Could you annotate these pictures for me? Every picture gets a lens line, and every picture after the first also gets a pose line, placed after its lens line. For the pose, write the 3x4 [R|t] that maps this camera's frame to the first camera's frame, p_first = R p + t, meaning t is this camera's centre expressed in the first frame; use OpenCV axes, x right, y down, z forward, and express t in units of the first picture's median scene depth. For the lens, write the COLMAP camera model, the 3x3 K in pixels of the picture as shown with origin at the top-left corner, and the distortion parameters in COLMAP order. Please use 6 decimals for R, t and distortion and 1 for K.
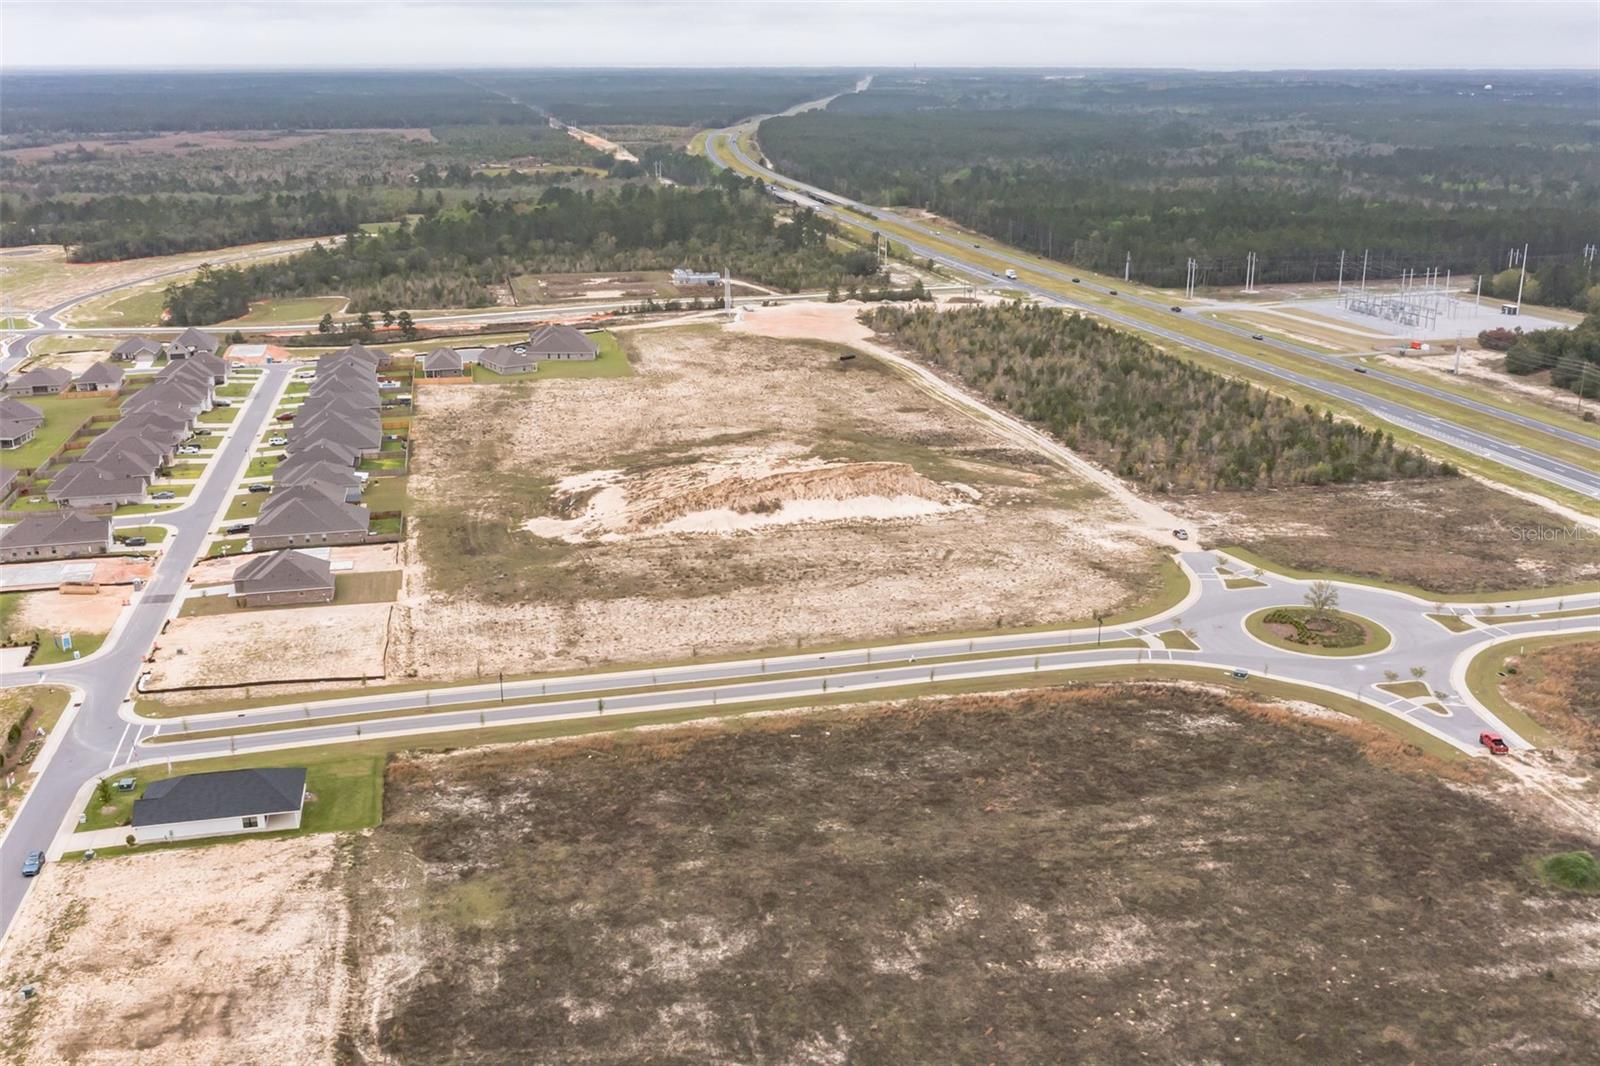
lens RADIAL K [[1502.7, 0, 798.6], [0, 1502.7, 527.9], [0, 0, 1]] dist [-0.017713, 0.004519]
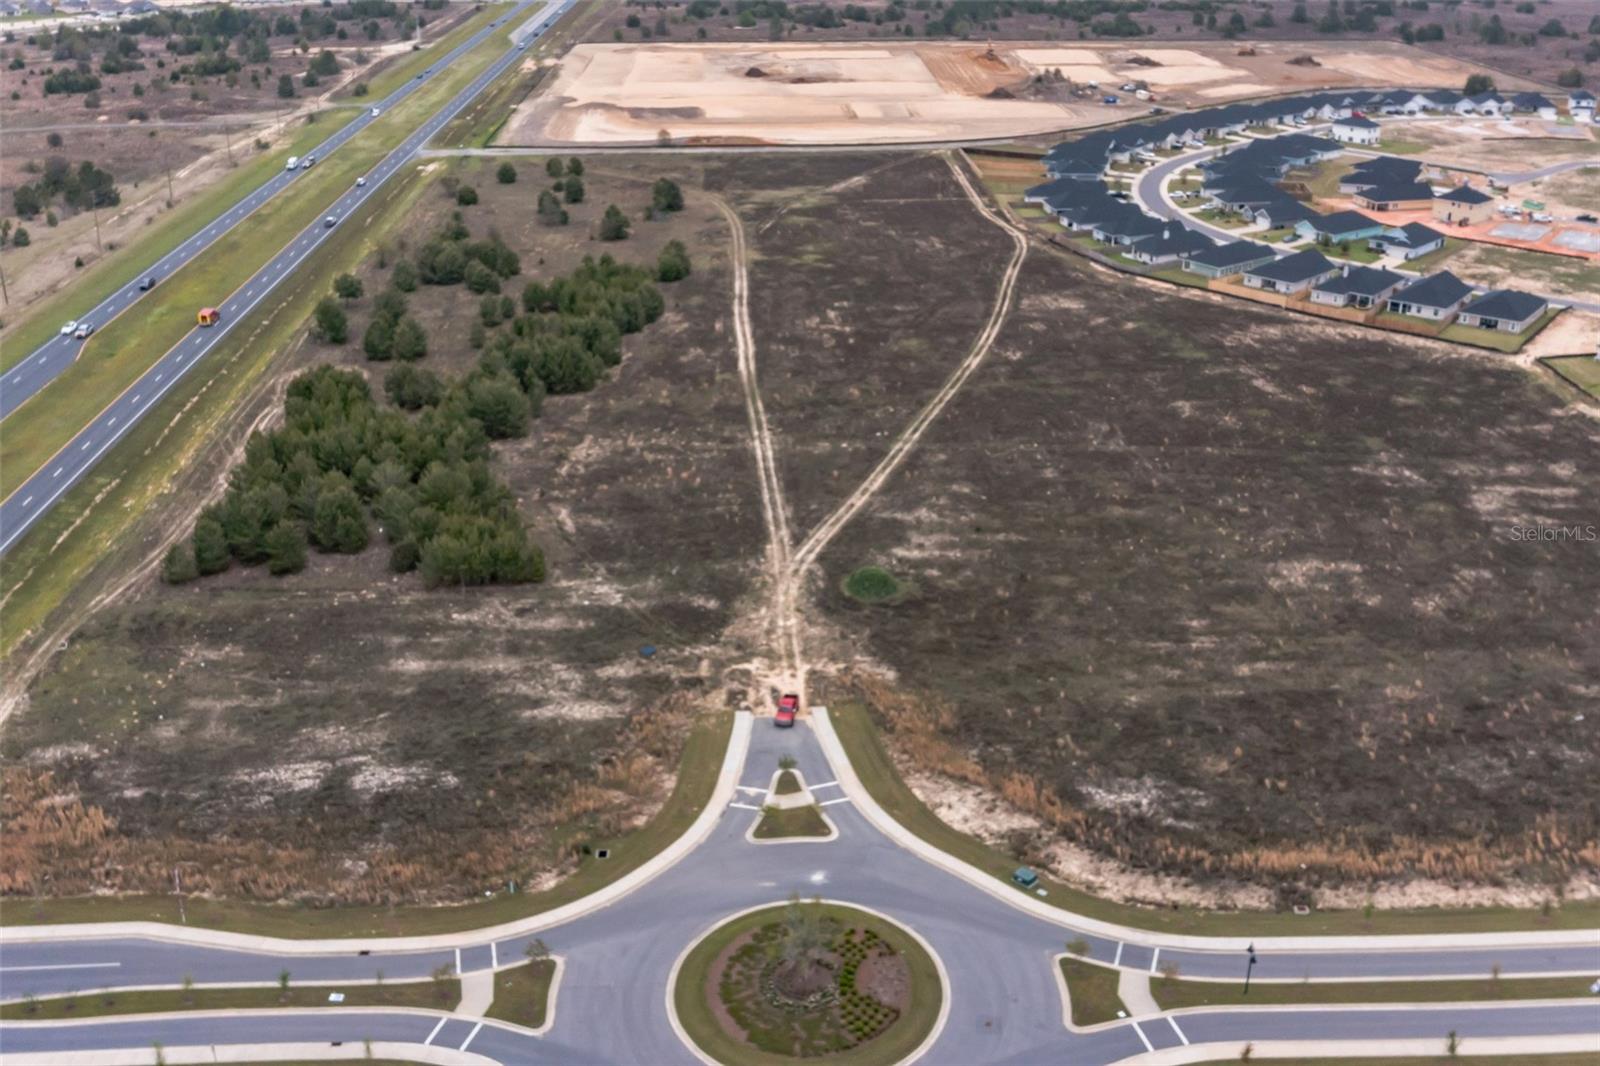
lens RADIAL K [[1550.3, 0, 800.0], [0, 1550.3, 533.0], [0, 0, 1]] dist [-0.016714, 0.002007]
pose [[-0.986624, -0.063318, 0.150210, 0.214665], [0.051864, 0.751663, 0.657505, -0.312808], [-0.154539, 0.656501, -0.738325, 0.999543]]
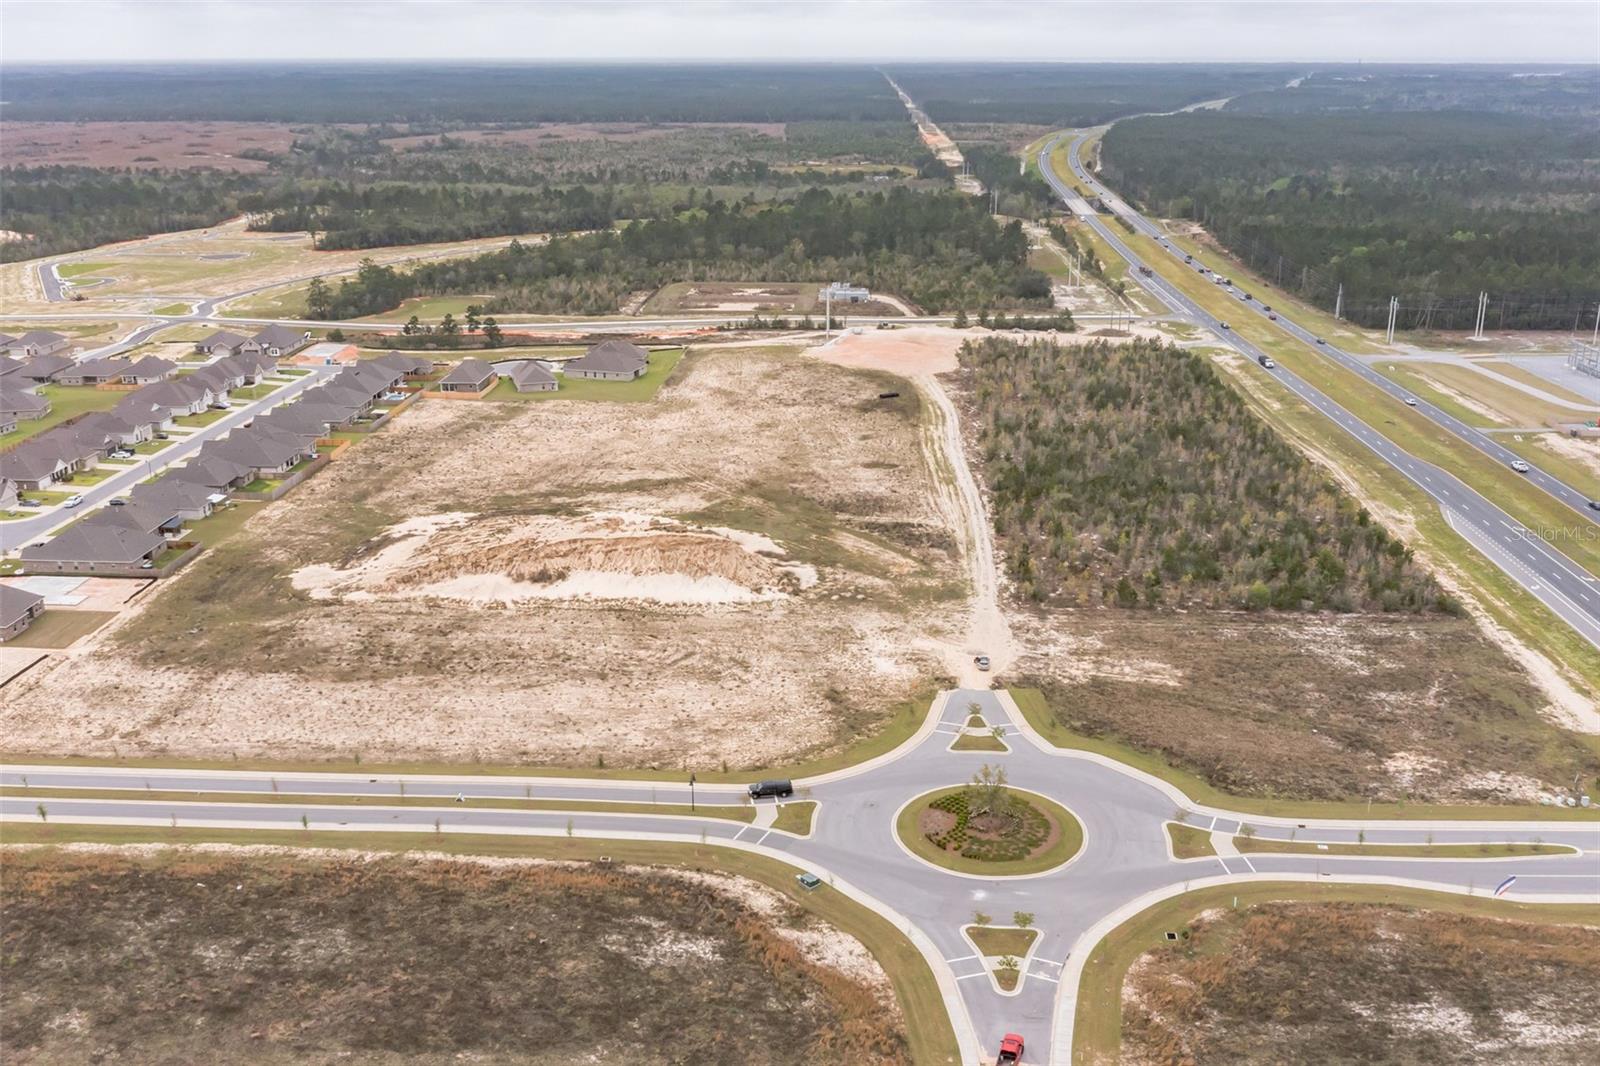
lens RADIAL K [[1497.5, 0, 793.6], [0, 1497.5, 531.4], [0, 0, 1]] dist [-0.015458, 0.002796]
pose [[0.957818, 0.087519, -0.273723, 0.343602], [-0.085738, 0.996146, 0.018487, -0.066508], [0.274286, 0.005762, 0.961631, 0.190891]]
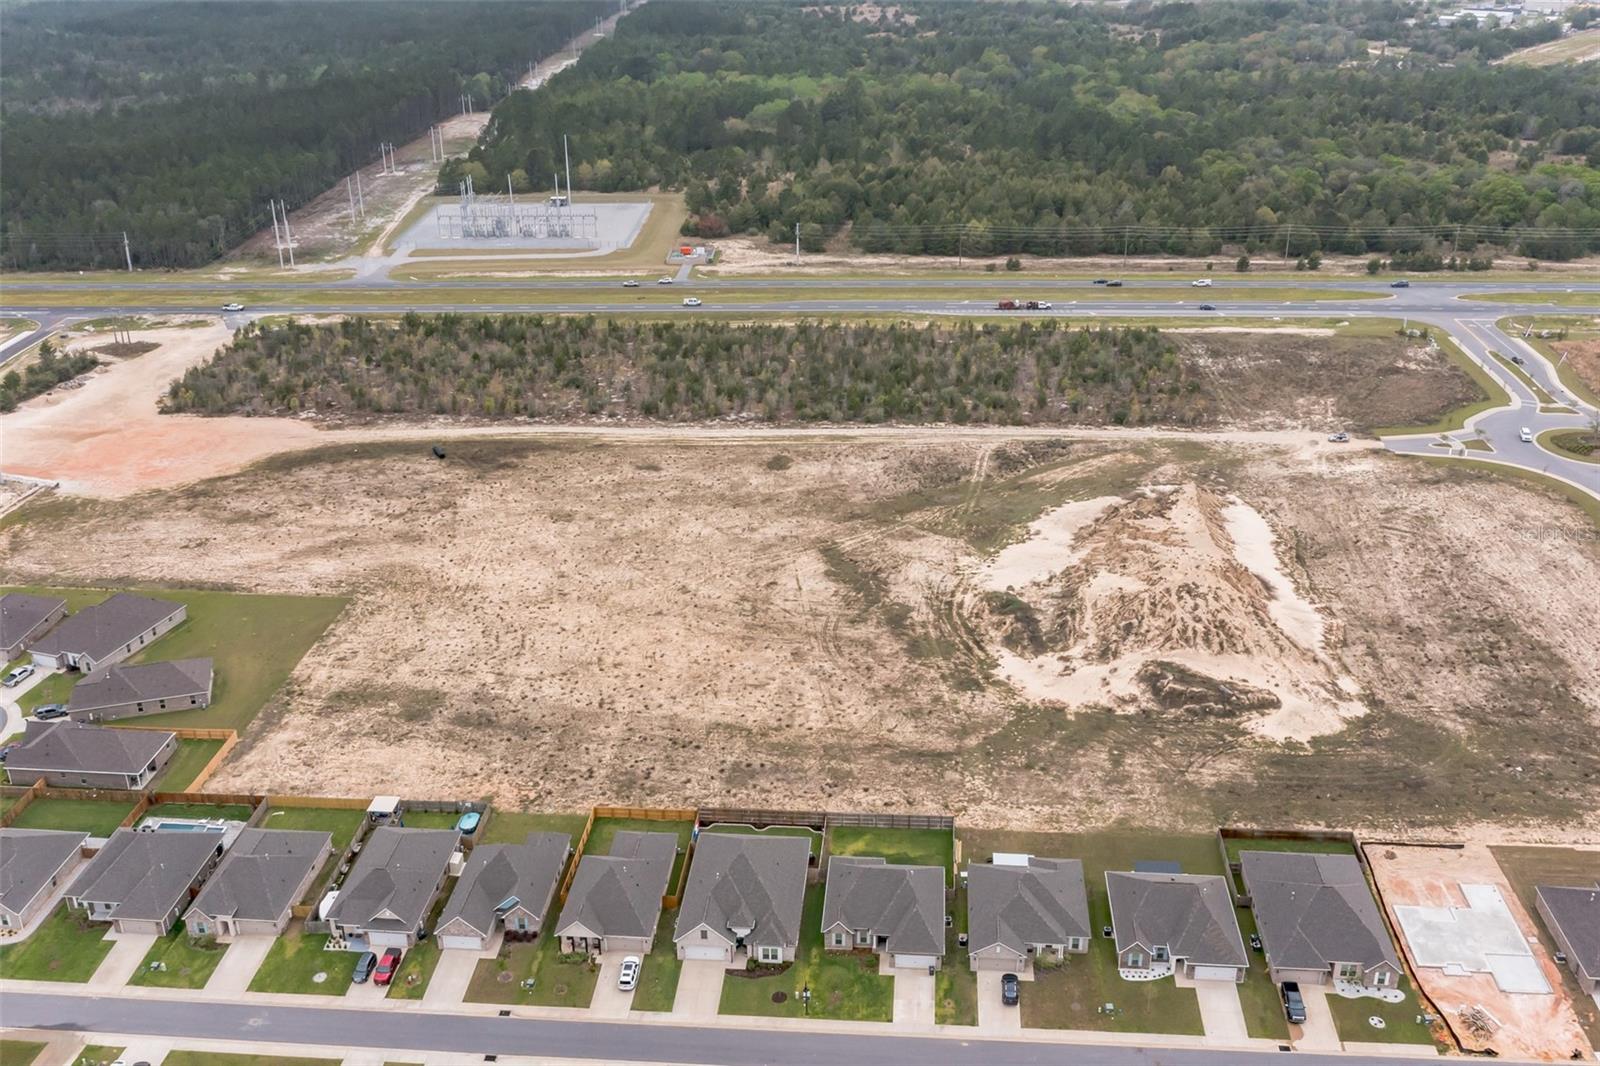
lens RADIAL K [[1502.7, 0, 798.6], [0, 1502.7, 527.9], [0, 0, 1]] dist [-0.017713, 0.004519]
pose [[0.306338, -0.387782, 0.869357, -0.802991], [0.297328, 0.906551, 0.299603, -0.361907], [-0.904297, 0.166704, 0.393010, 0.870730]]
